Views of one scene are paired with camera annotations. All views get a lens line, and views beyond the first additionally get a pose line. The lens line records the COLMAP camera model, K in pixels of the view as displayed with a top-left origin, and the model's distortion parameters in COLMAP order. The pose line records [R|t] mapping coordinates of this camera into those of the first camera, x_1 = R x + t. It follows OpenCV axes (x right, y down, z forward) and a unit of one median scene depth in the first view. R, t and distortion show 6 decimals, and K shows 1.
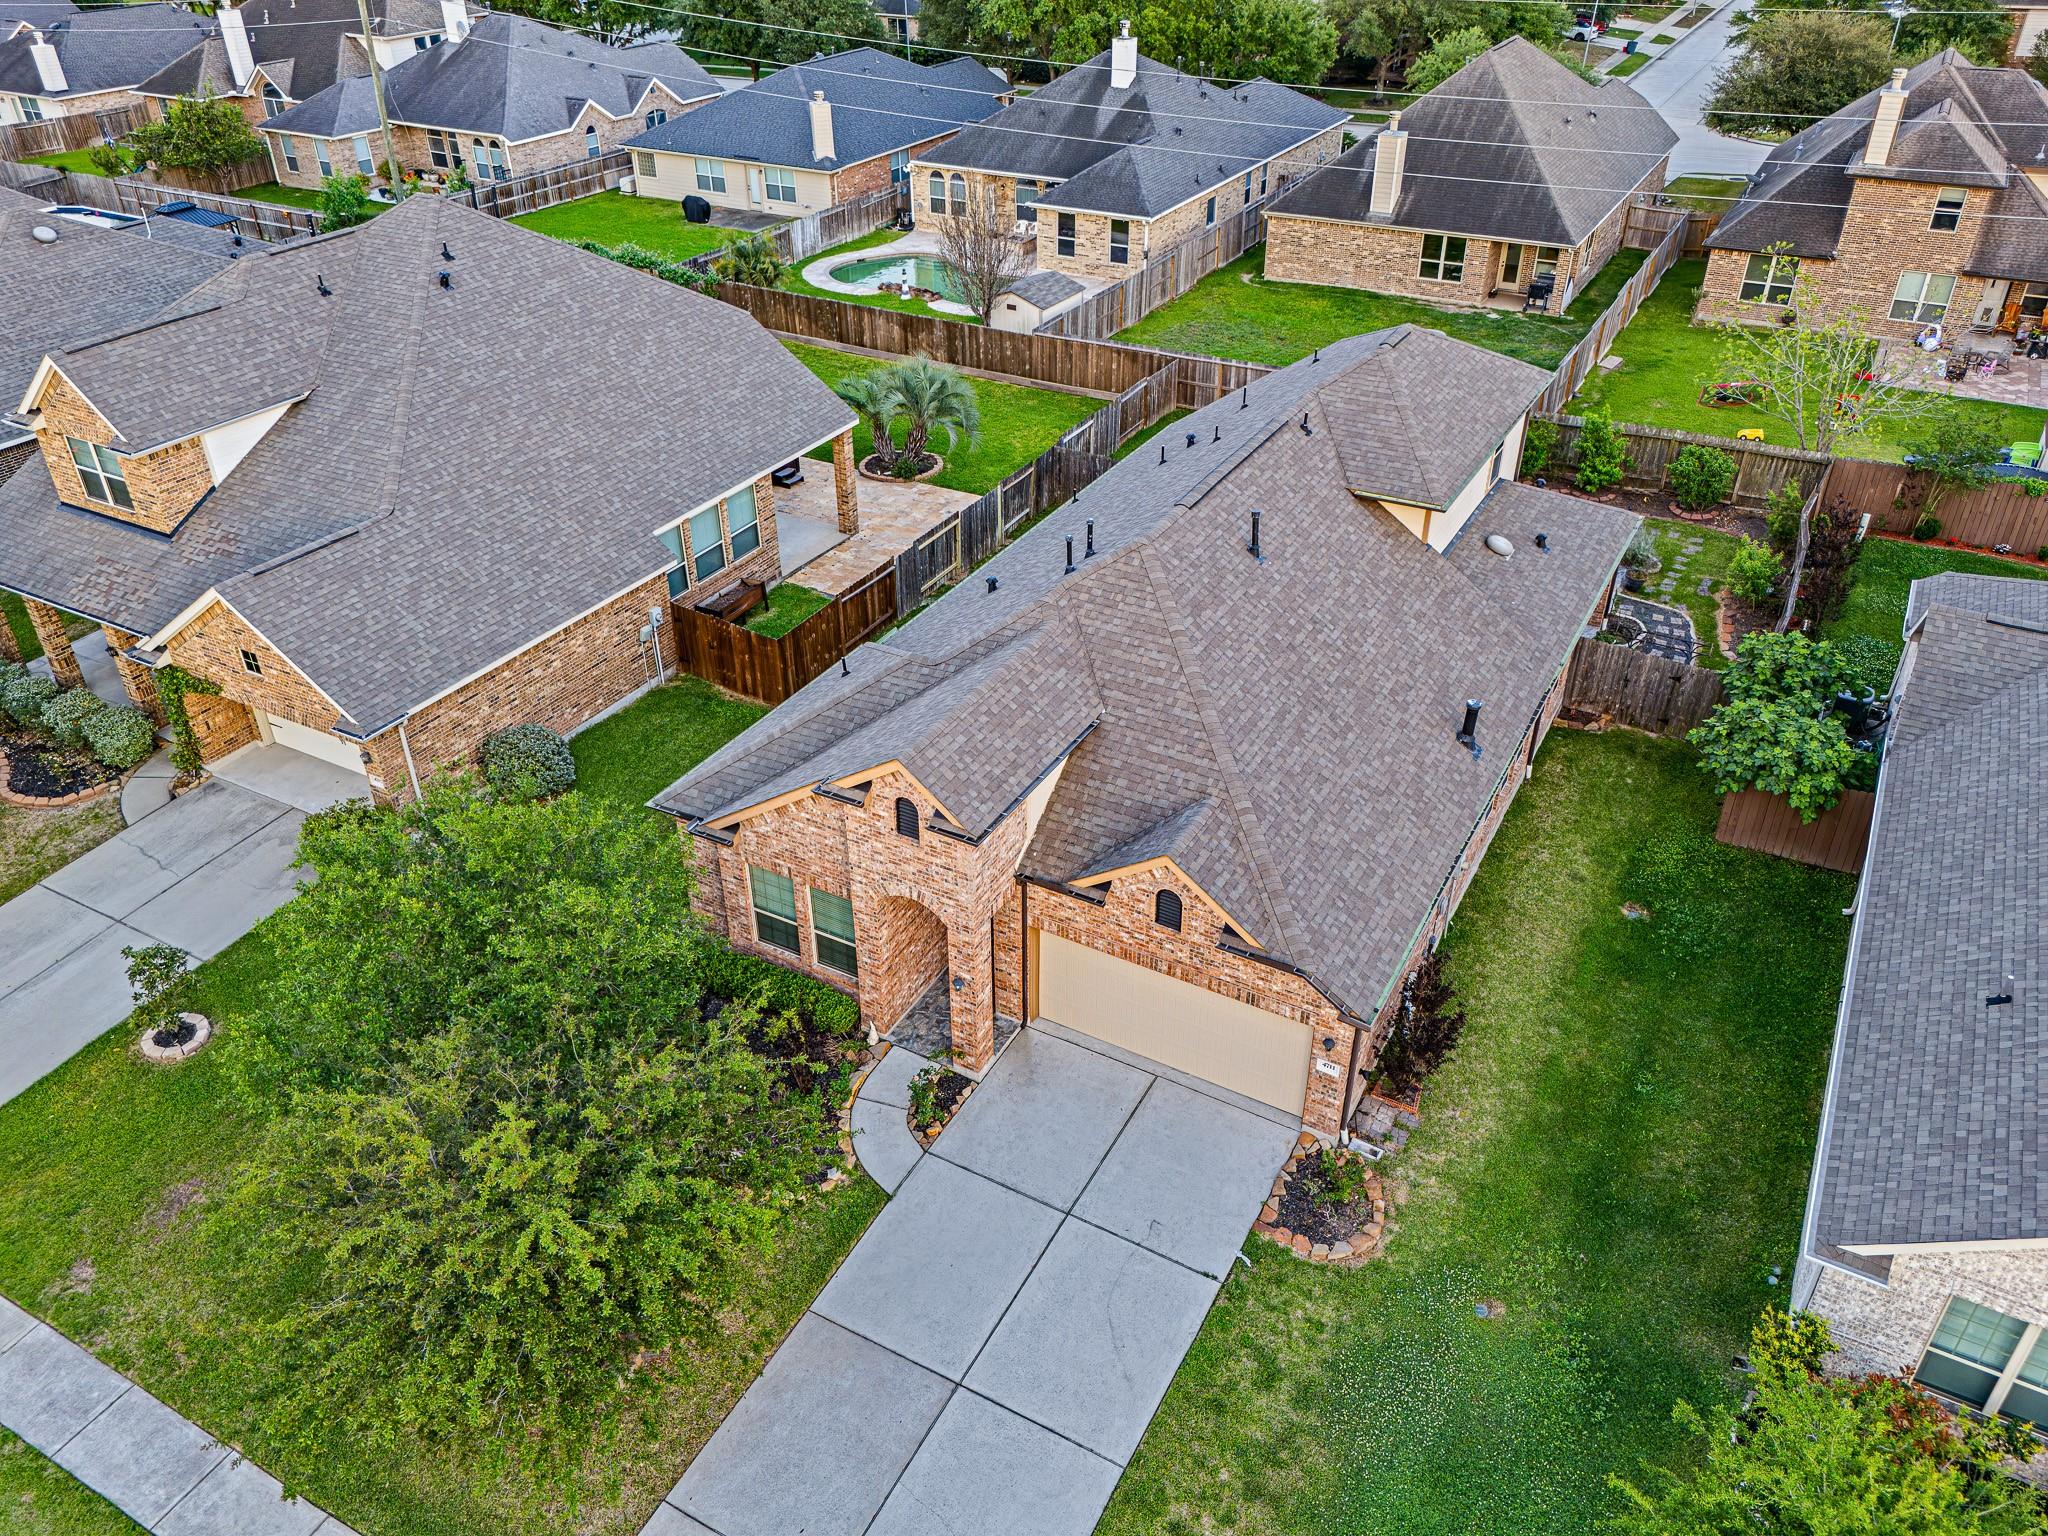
lens RADIAL K [[1516.5, 0, 1024.0], [0, 1516.5, 768.0], [0, 0, 1]] dist [0.052134, -0.045902]
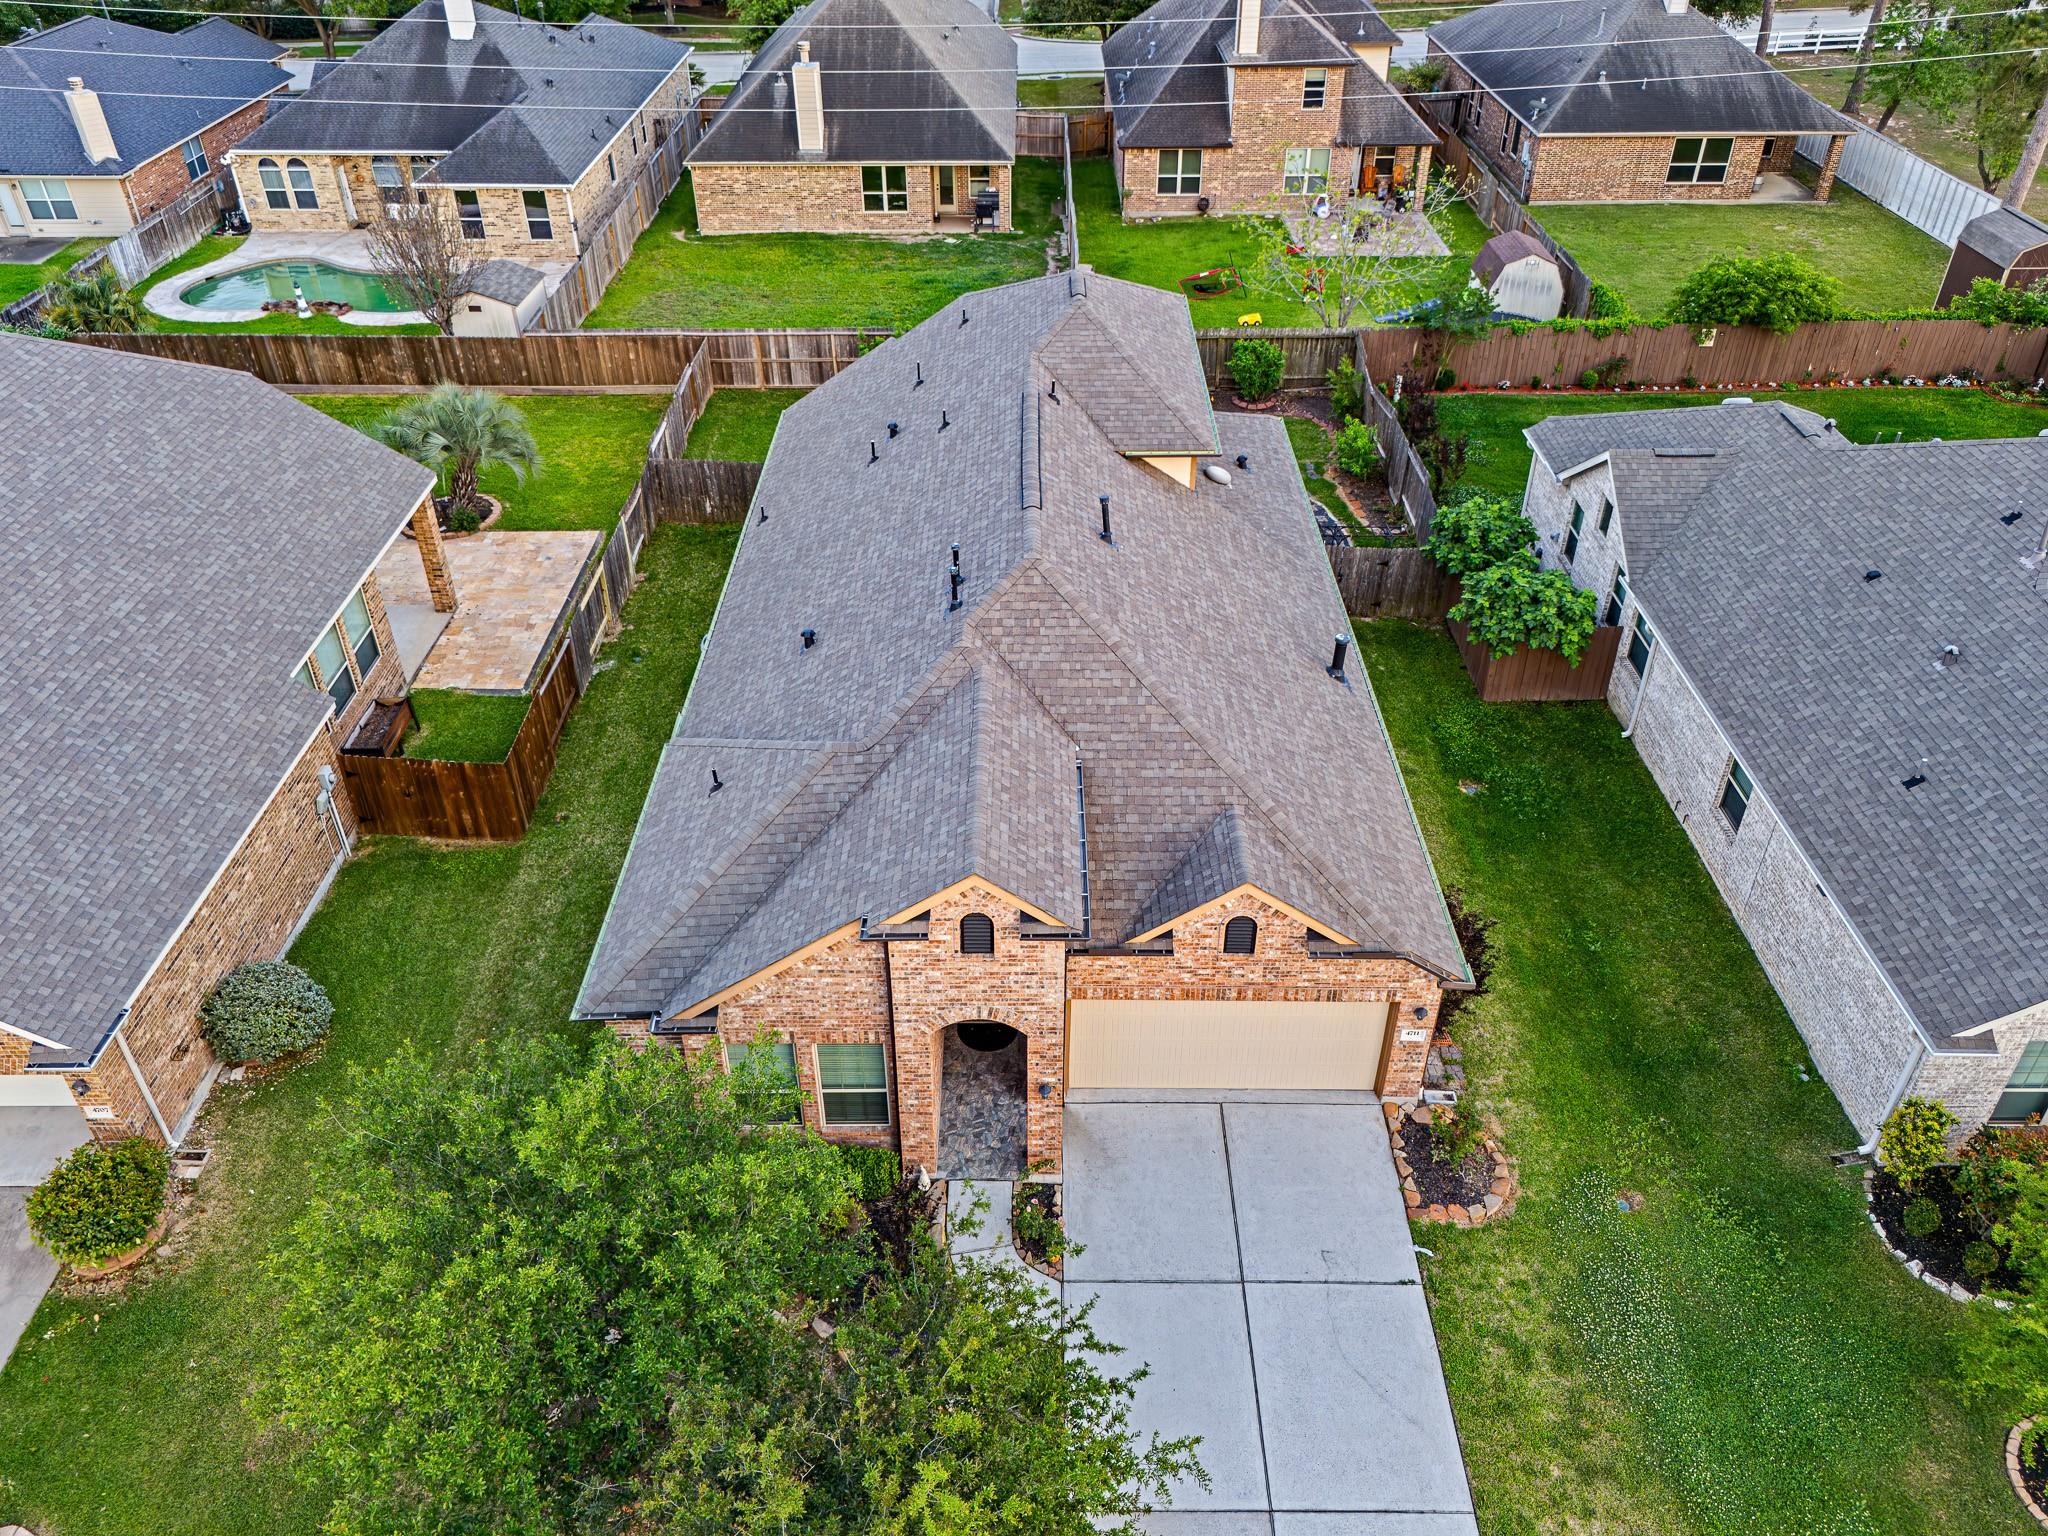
lens RADIAL K [[1516.5, 0, 1024.0], [0, 1516.5, 768.0], [0, 0, 1]] dist [0.052134, -0.045902]
pose [[0.873688, -0.281878, 0.396502, -0.181995], [0.263639, 0.959313, 0.101062, -0.068053], [-0.408857, 0.016237, 0.912454, 0.097737]]
